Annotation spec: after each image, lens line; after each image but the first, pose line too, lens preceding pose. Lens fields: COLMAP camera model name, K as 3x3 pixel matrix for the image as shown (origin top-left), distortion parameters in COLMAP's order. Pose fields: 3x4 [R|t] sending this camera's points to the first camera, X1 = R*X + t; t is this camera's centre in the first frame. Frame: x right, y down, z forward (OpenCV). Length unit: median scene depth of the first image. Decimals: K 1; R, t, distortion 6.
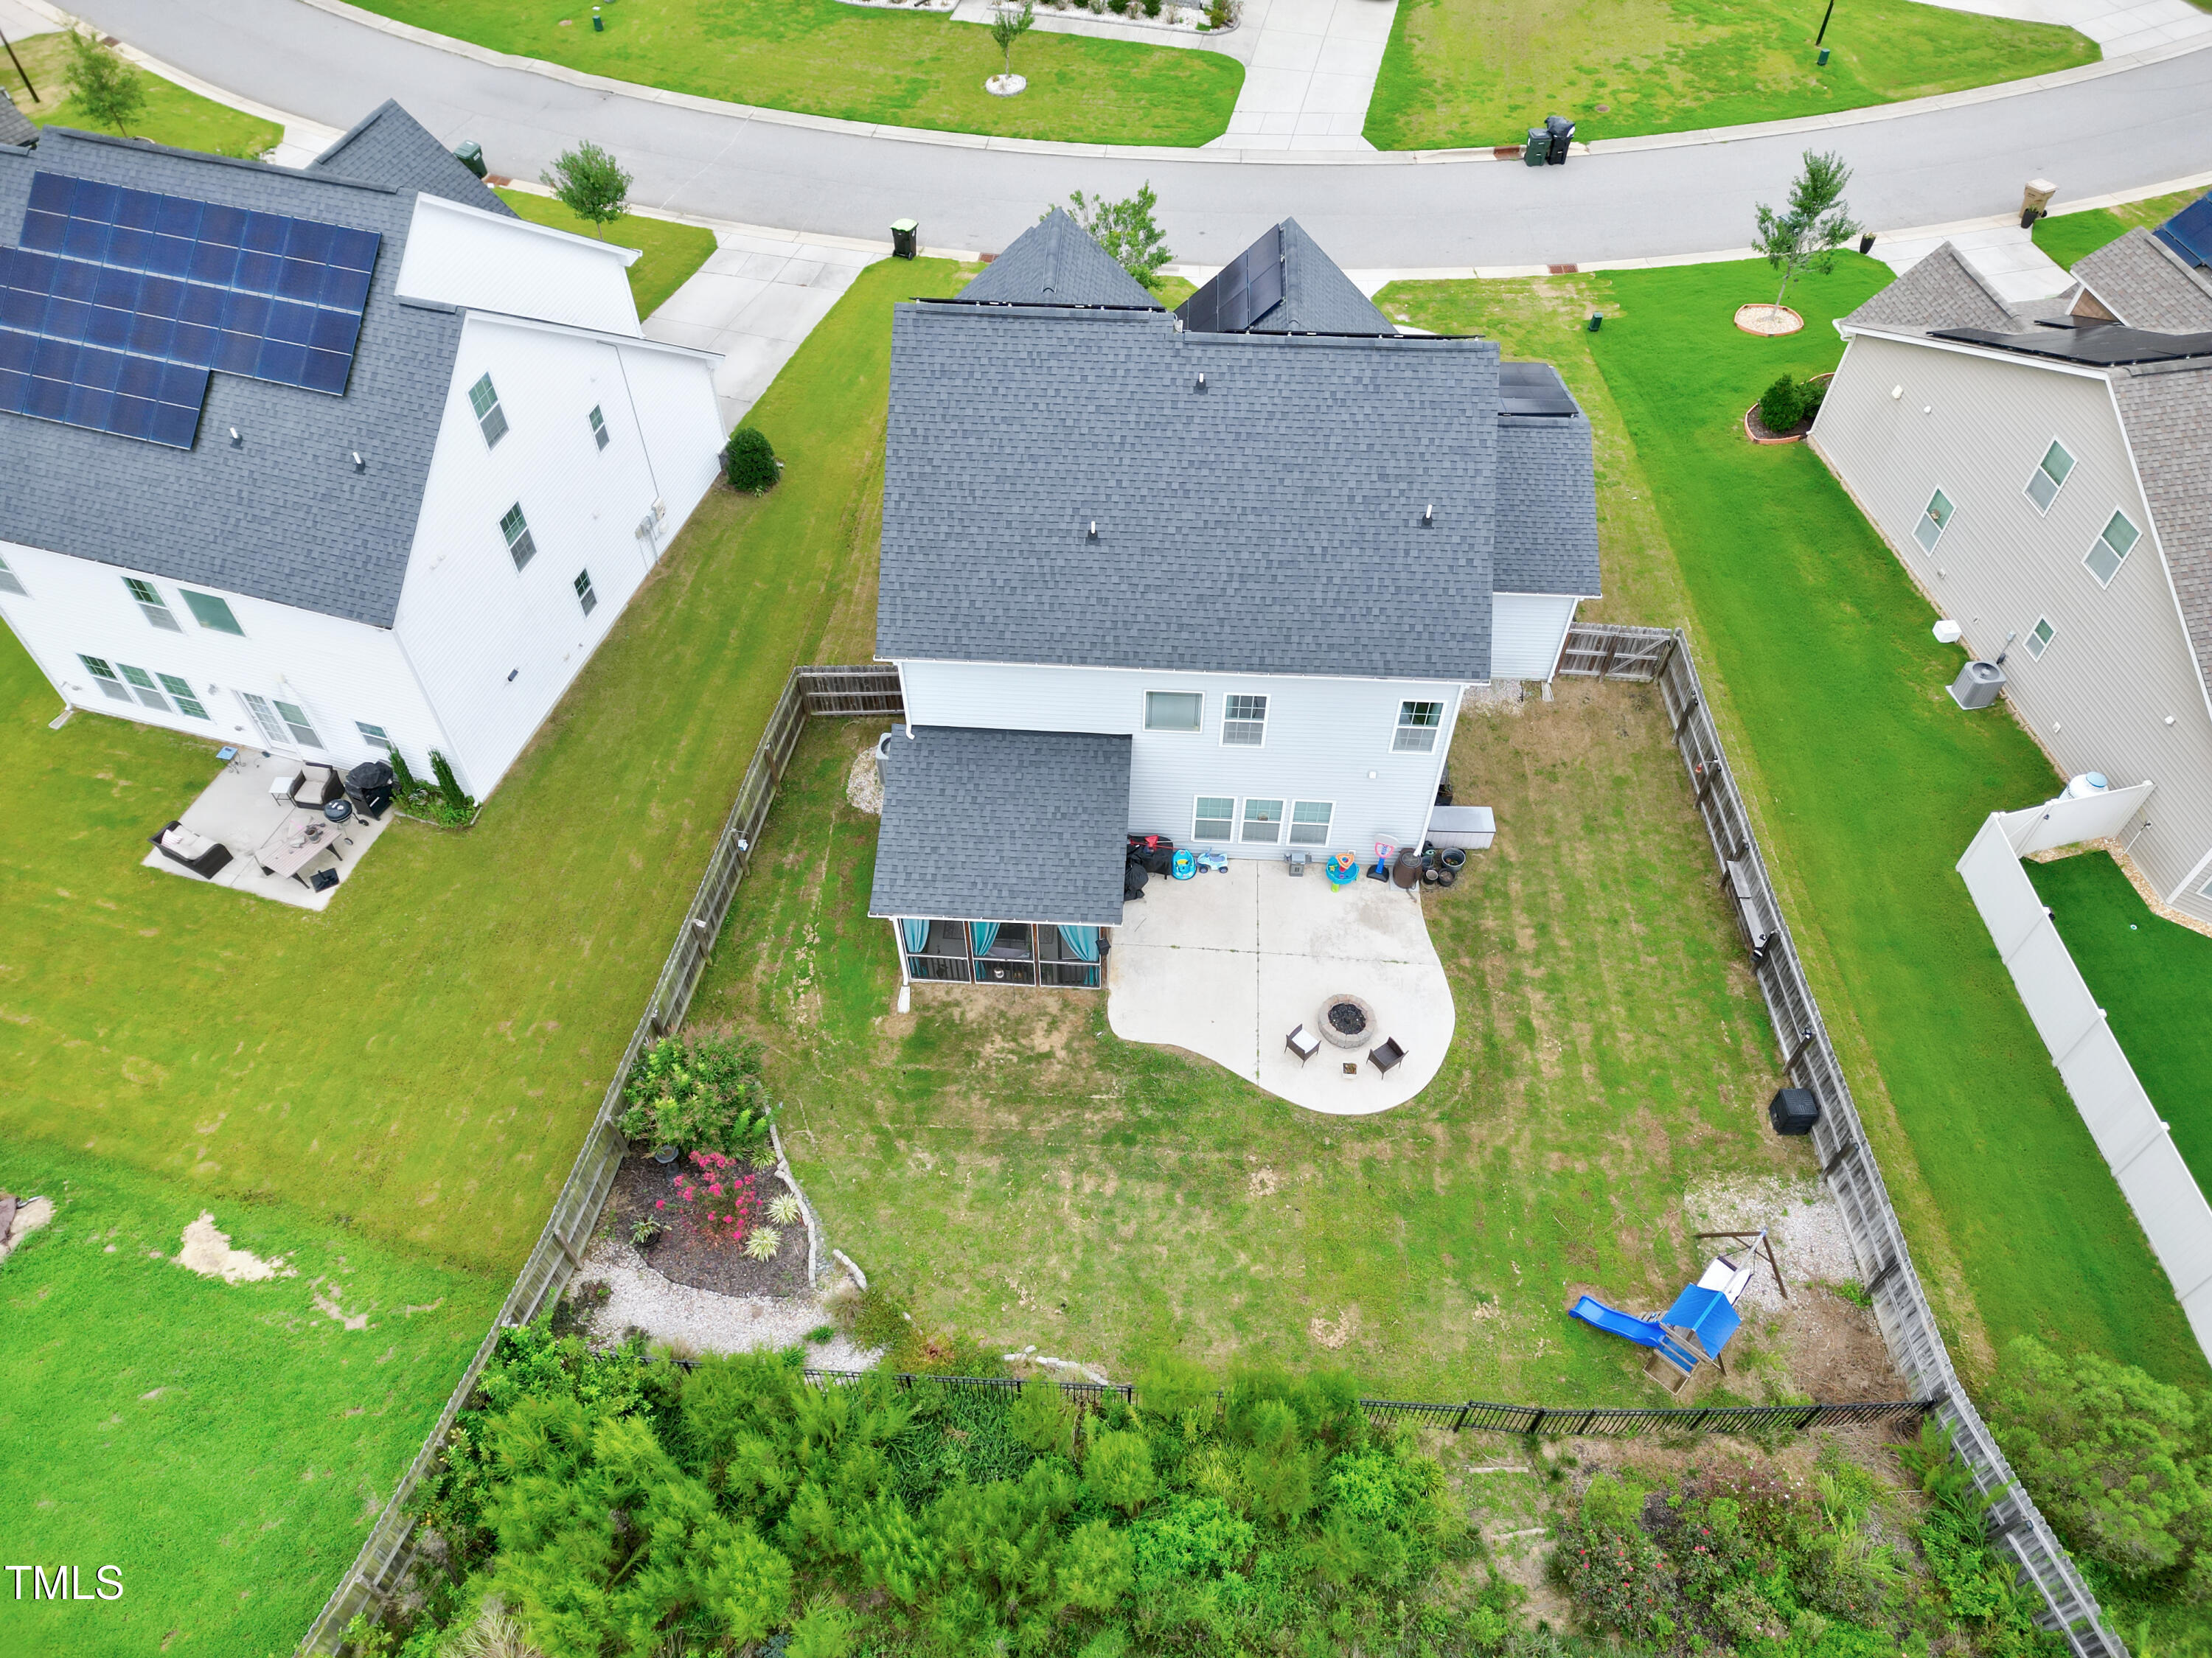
lens RADIAL K [[1539.7, 0, 1106.5], [0, 1539.7, 824.8], [0, 0, 1]] dist [0.090271, -0.092369]
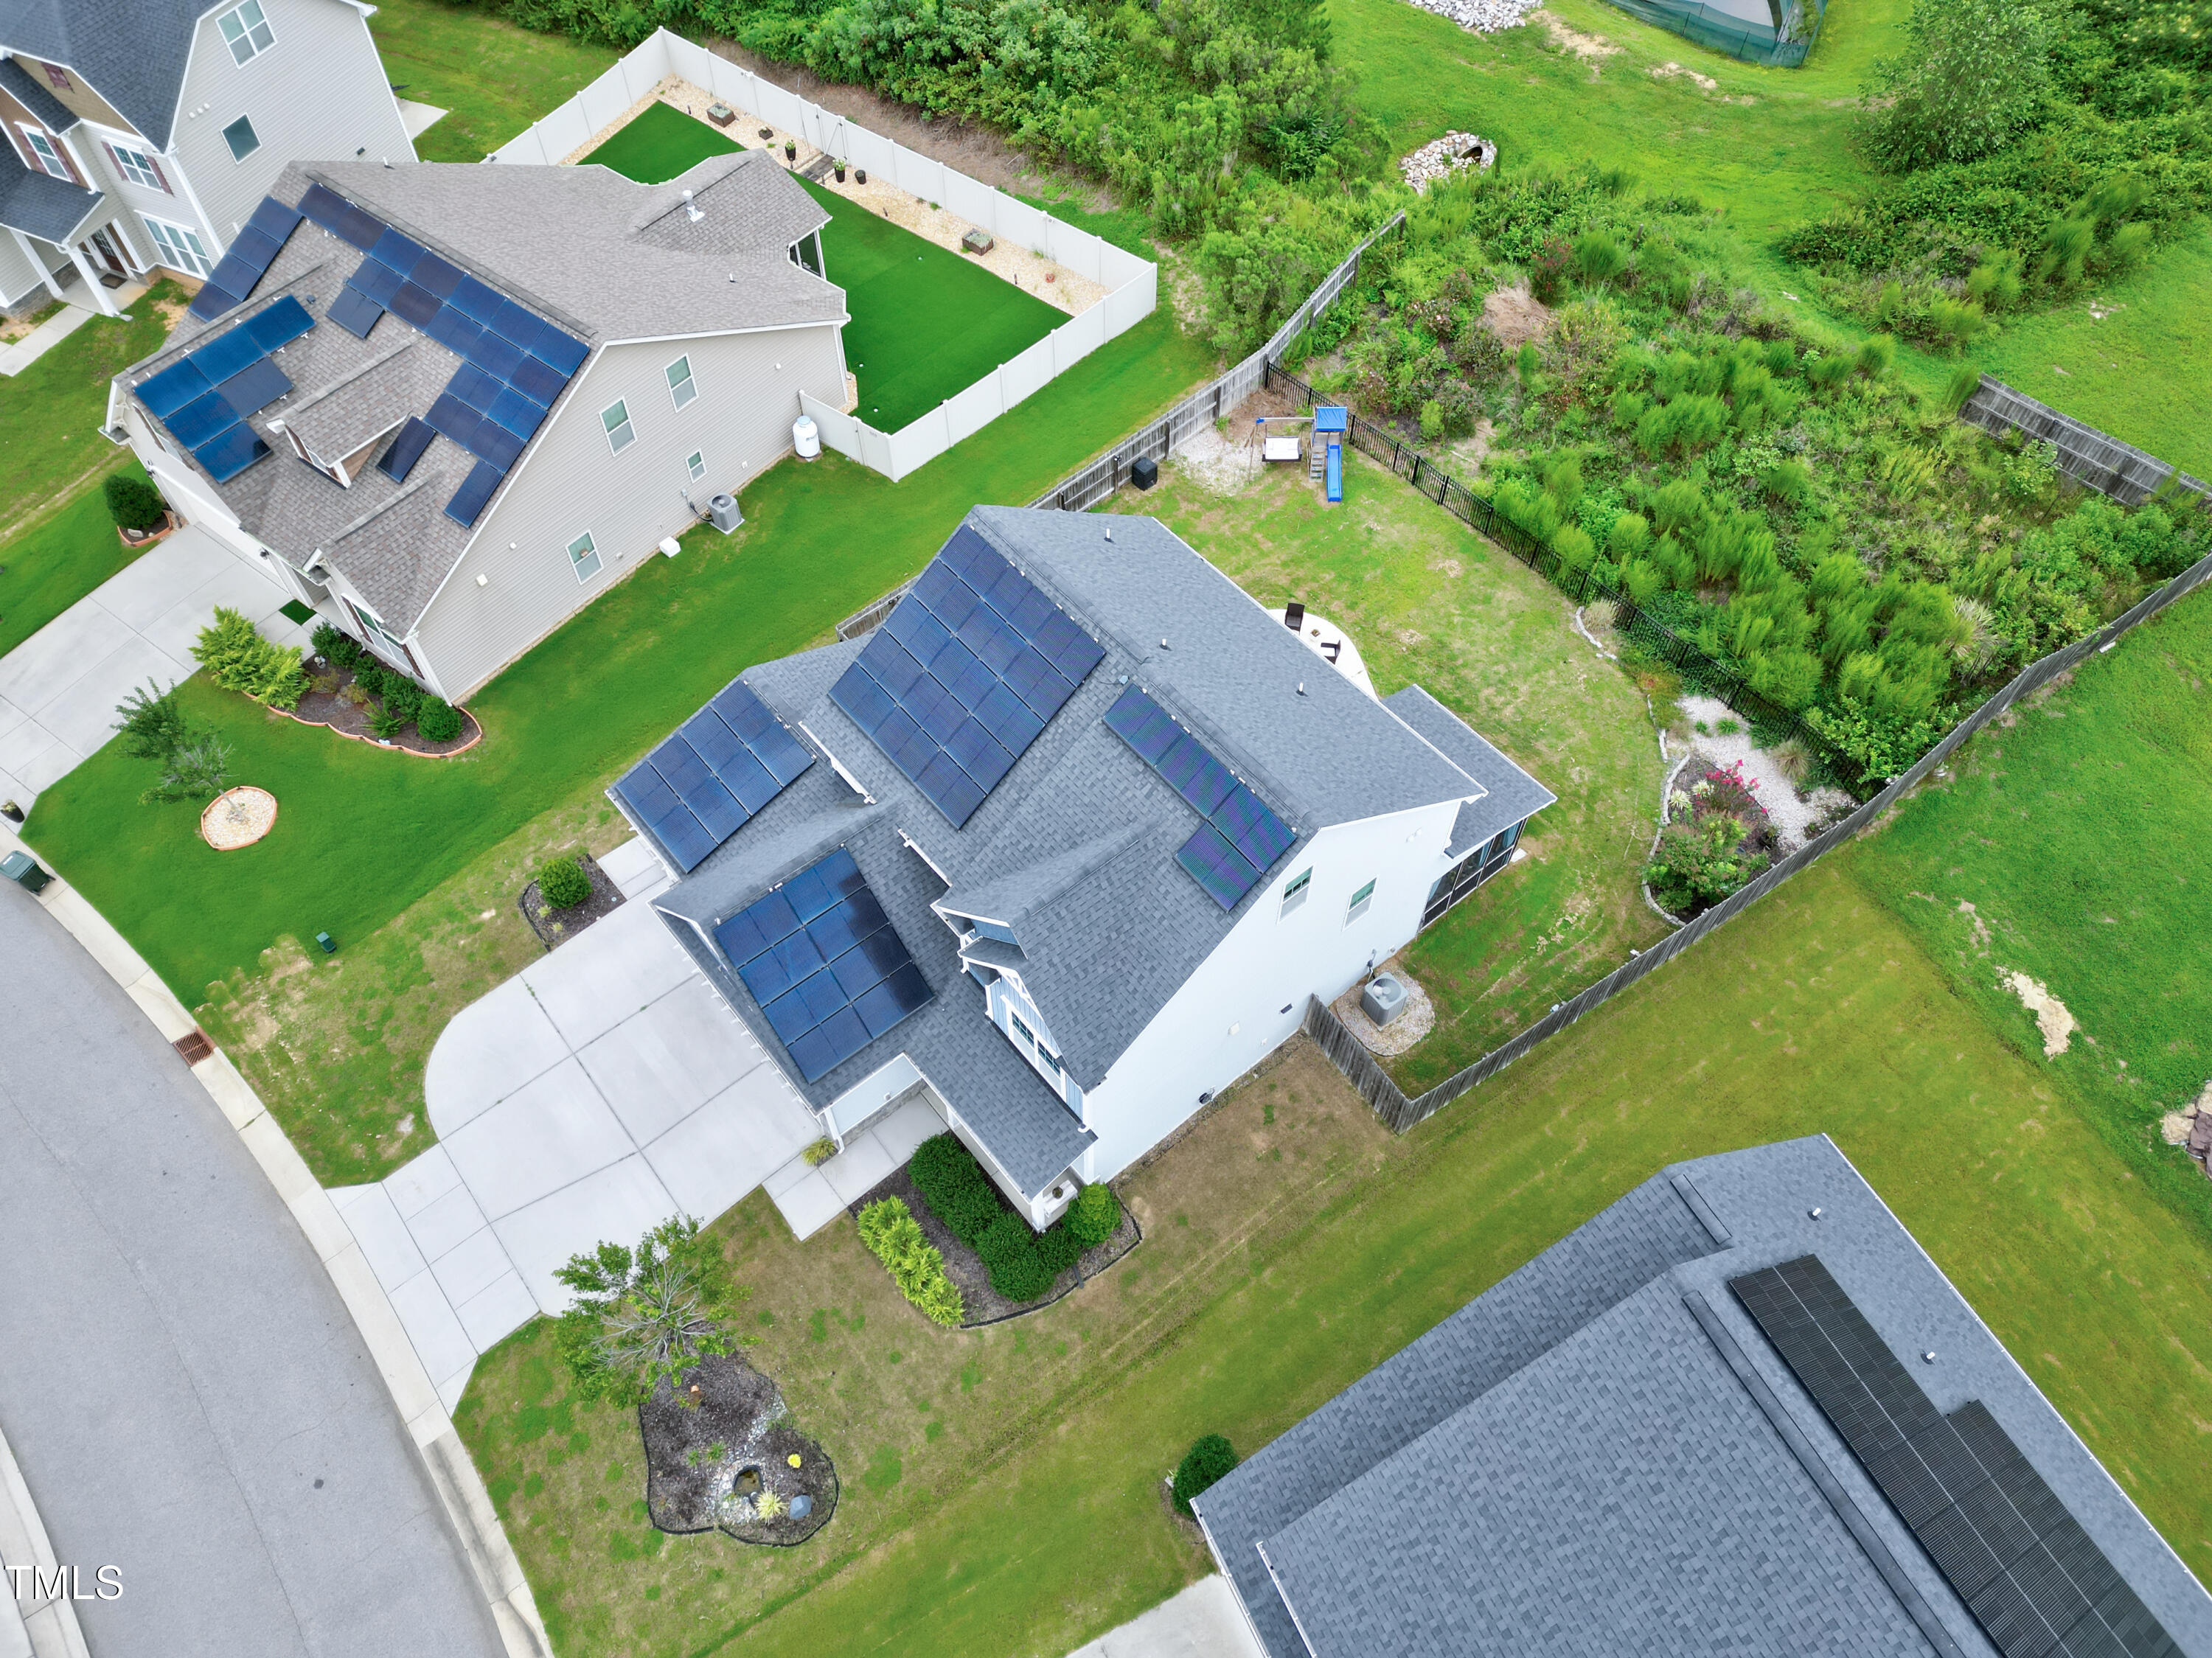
lens RADIAL K [[1539.7, 0, 1106.5], [0, 1539.7, 824.8], [0, 0, 1]] dist [0.090271, -0.092369]
pose [[-0.680322, -0.599834, 0.421143, -0.416851], [0.563579, -0.060798, 0.823822, -1.120834], [-0.468552, 0.797811, 0.379416, 0.628931]]
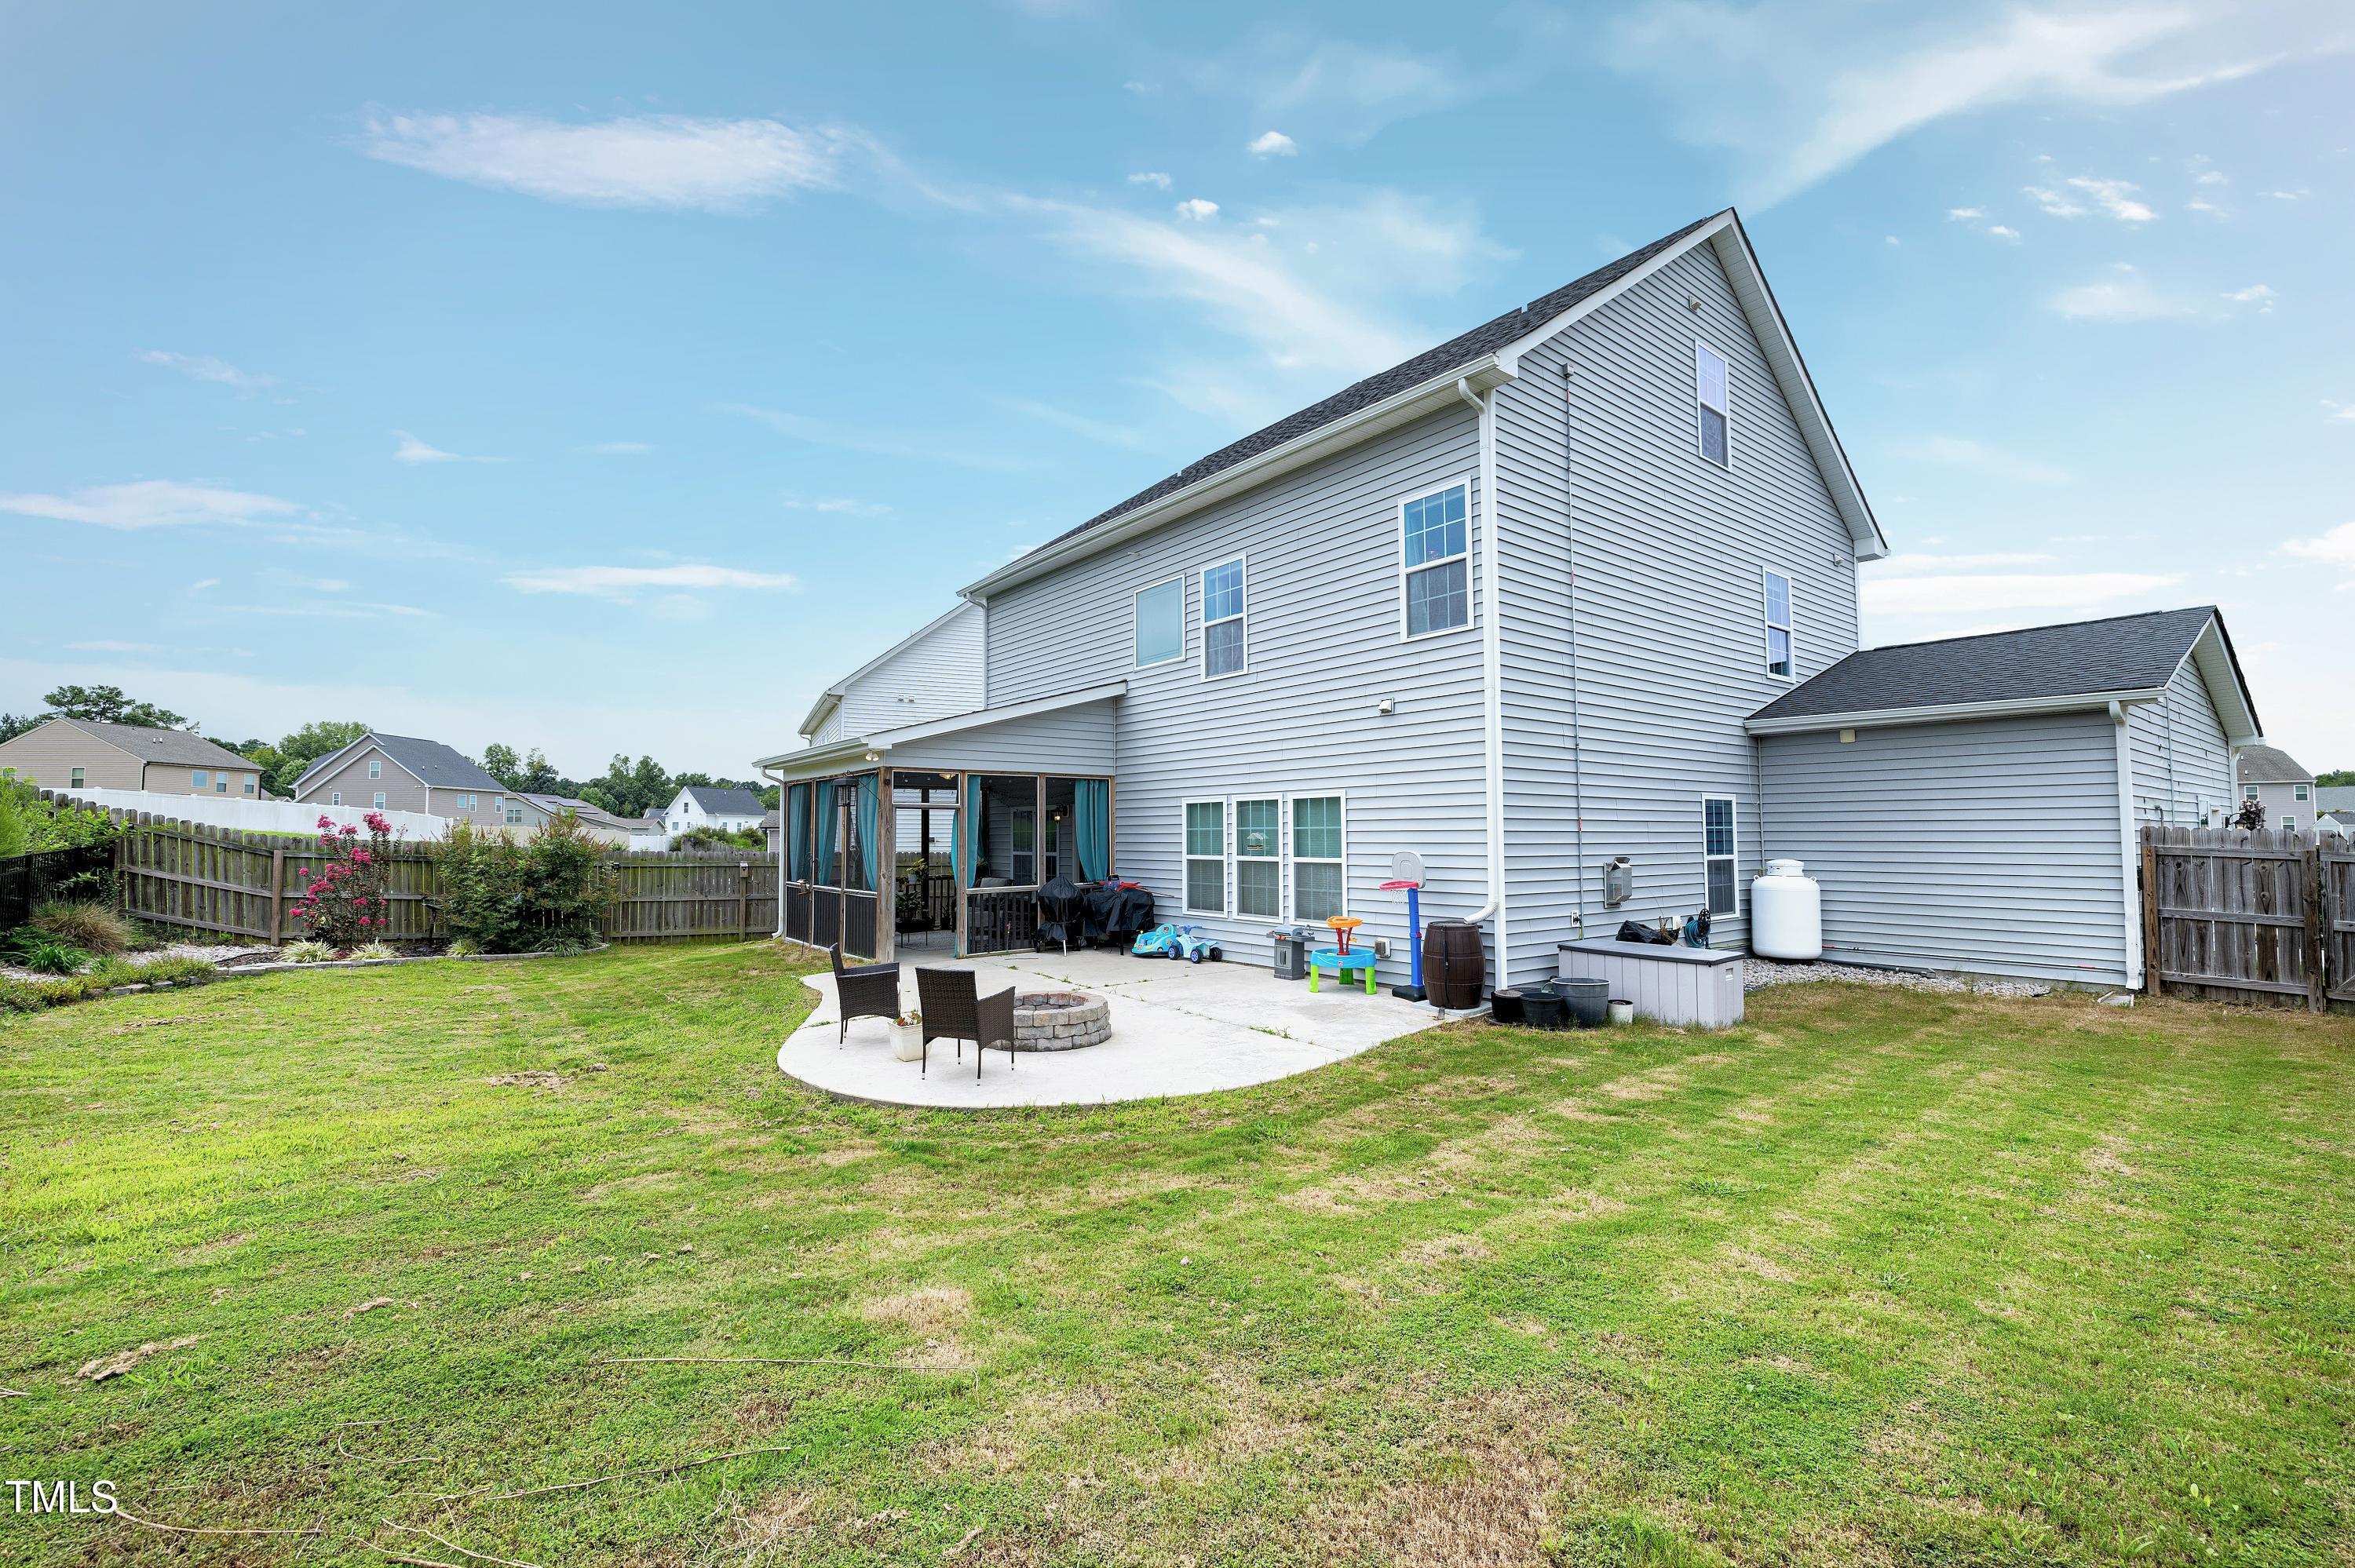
lens RADIAL K [[997.7, 0, 1180.7], [0, 997.7, 777.6], [0, 0, 1]] dist [-0.000084, -0.000524]
pose [[0.658041, -0.049531, -0.751351, 0.369158], [-0.579660, 0.603557, -0.547460, 0.203785], [0.480600, 0.795780, 0.368454, 0.826424]]
